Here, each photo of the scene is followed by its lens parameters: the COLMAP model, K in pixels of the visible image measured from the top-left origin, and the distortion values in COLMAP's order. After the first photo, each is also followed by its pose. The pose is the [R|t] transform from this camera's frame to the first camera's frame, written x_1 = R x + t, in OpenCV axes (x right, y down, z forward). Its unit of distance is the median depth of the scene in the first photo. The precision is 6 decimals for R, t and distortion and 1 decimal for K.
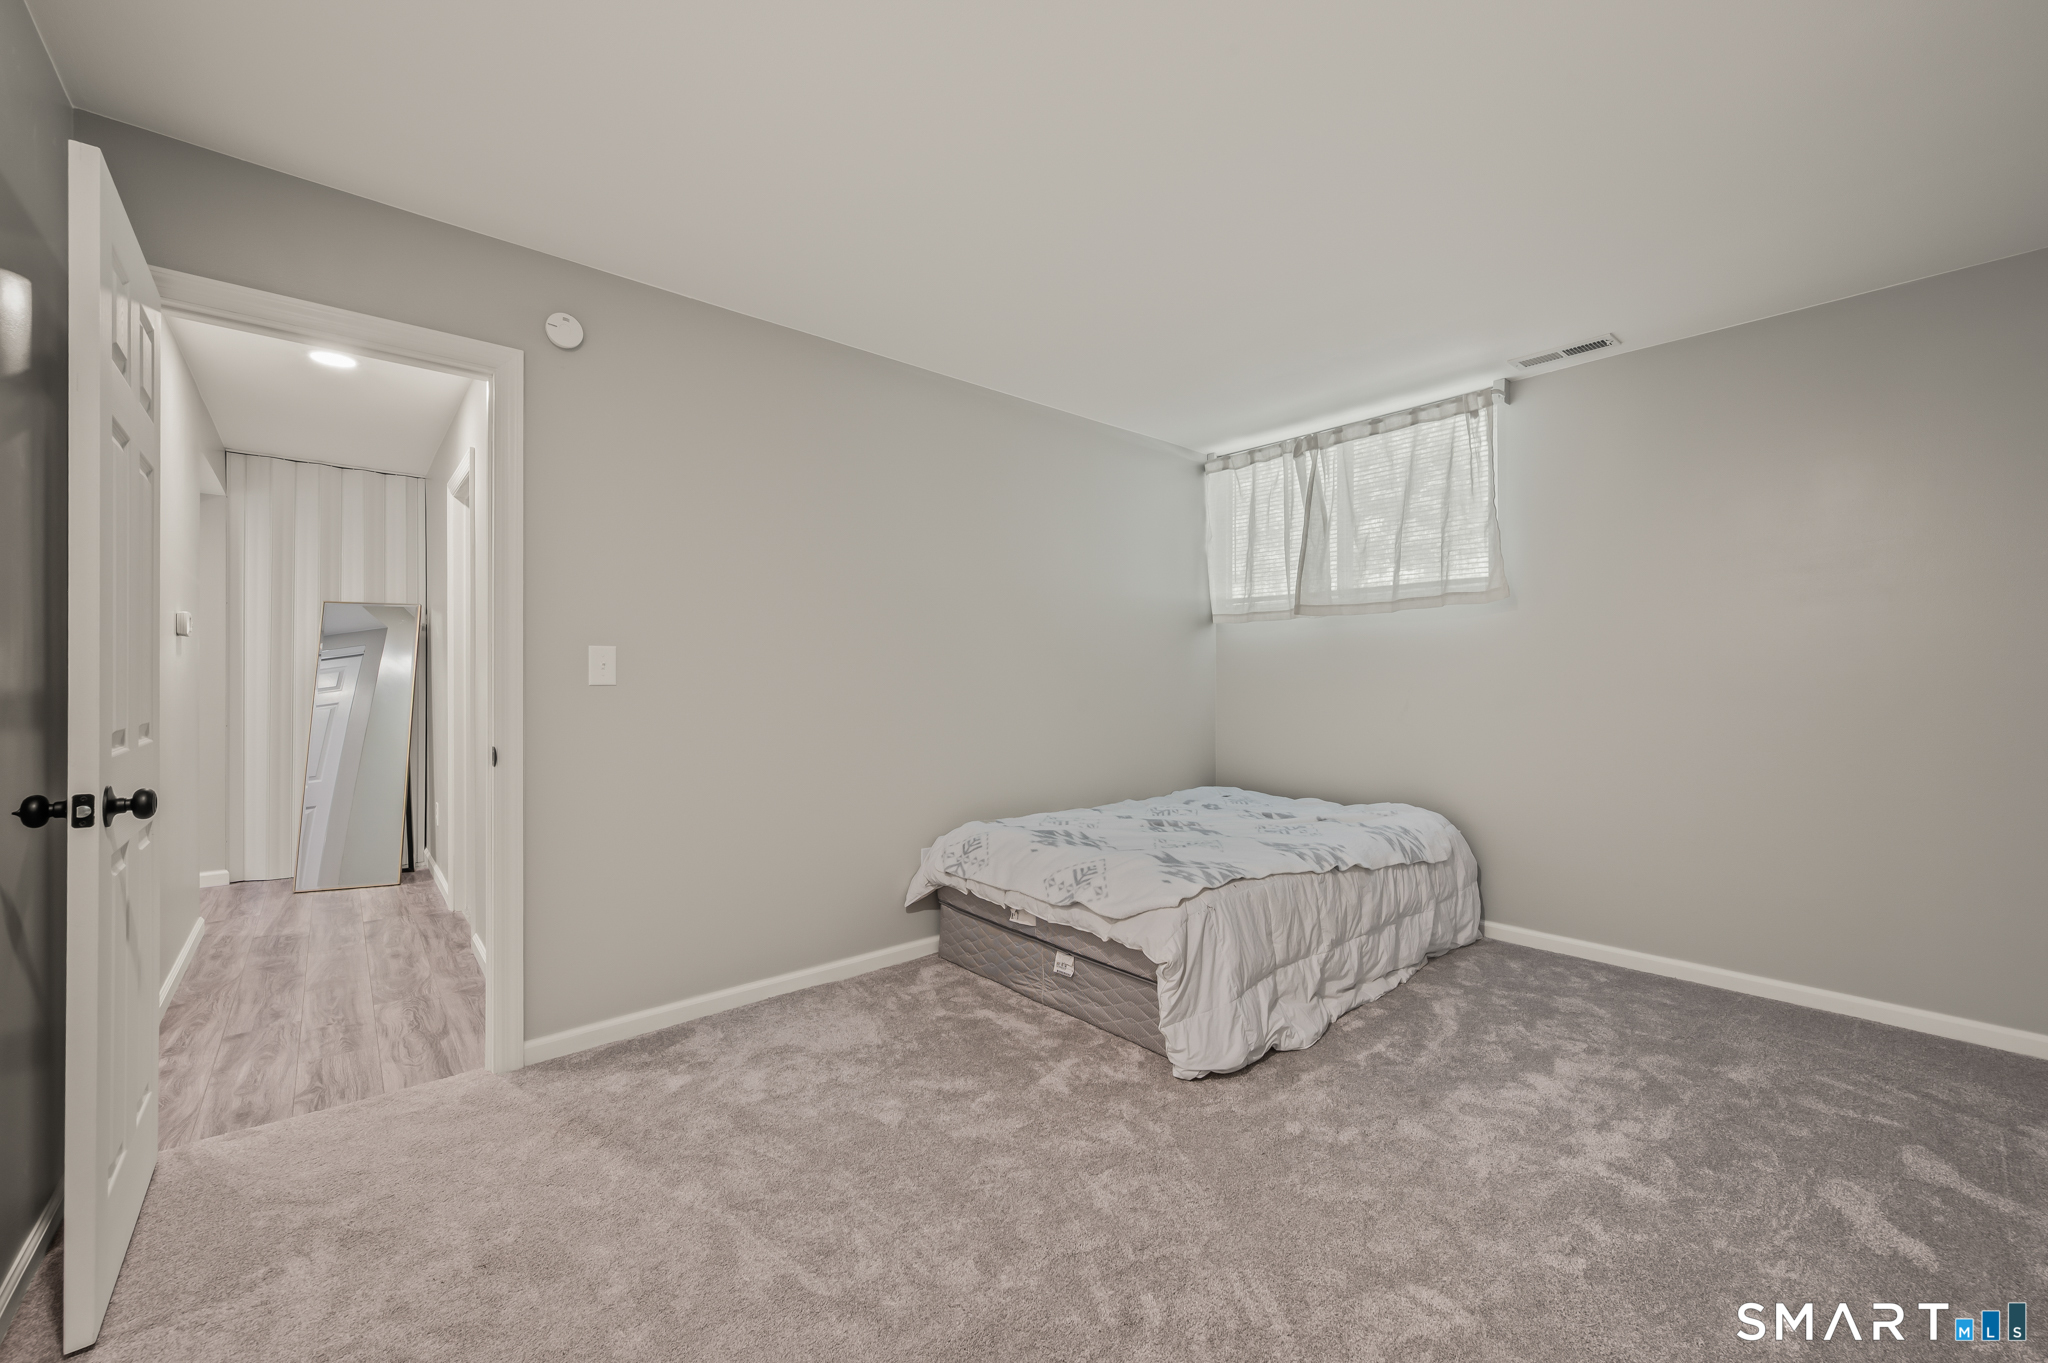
lens RADIAL K [[817.2, 0, 1023.0], [0, 817.2, 683.1], [0, 0, 1]] dist [-0.005855, 0.000570]
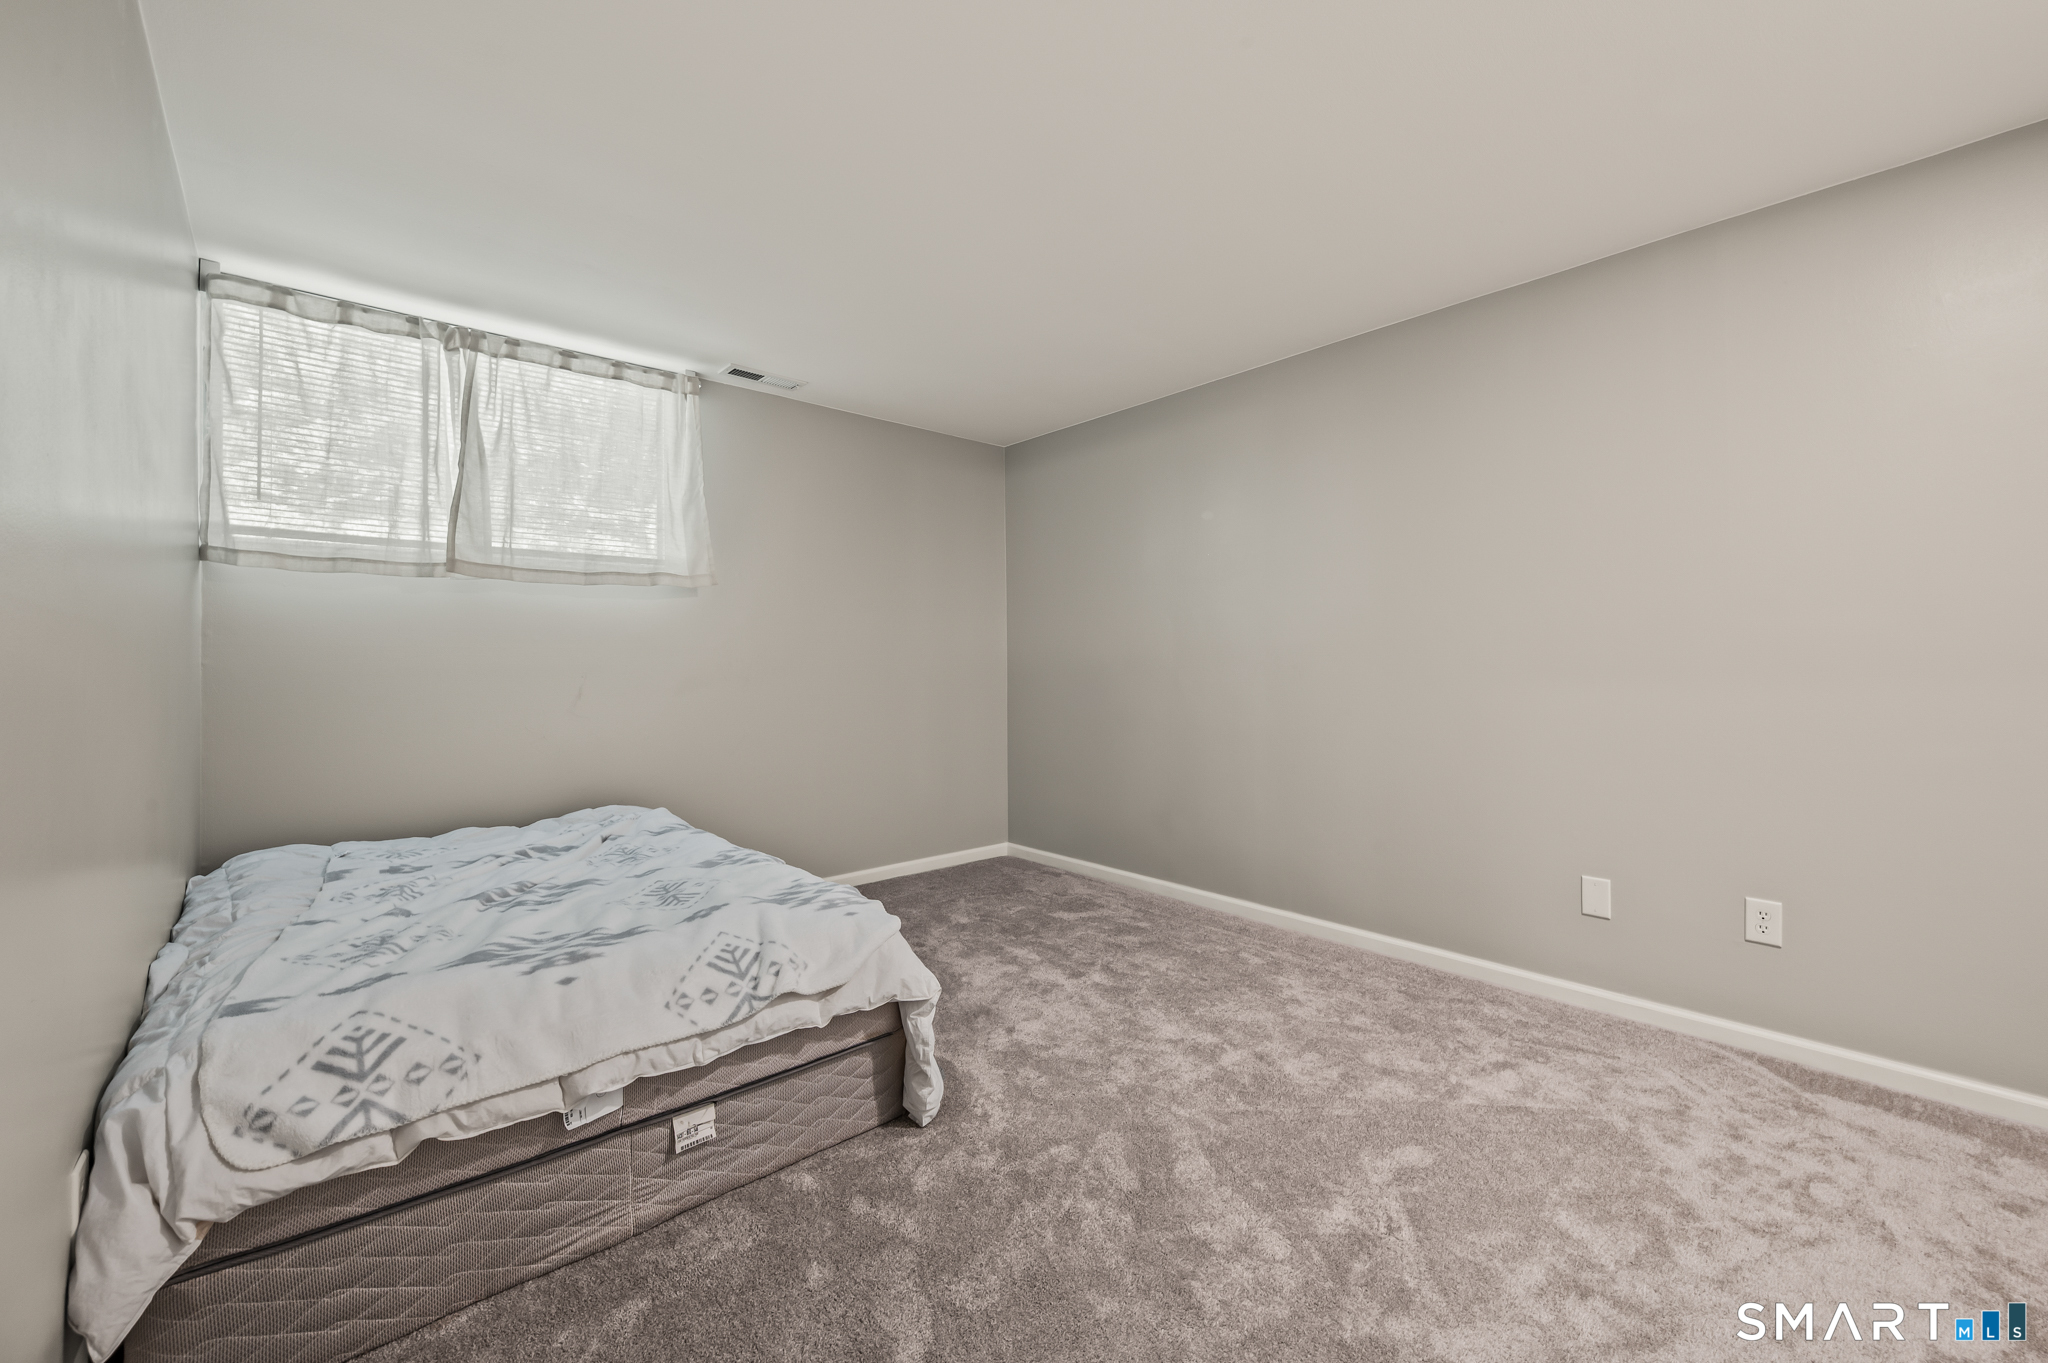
lens RADIAL K [[817.2, 0, 1022.5], [0, 817.2, 660.4], [0, 0, 1]] dist [-0.005855, 0.000570]
pose [[-0.014633, 0.008028, 0.999861, -0.449010], [0.011152, 0.999907, -0.007865, 0.004189], [-0.999831, 0.011036, -0.014721, 0.611614]]
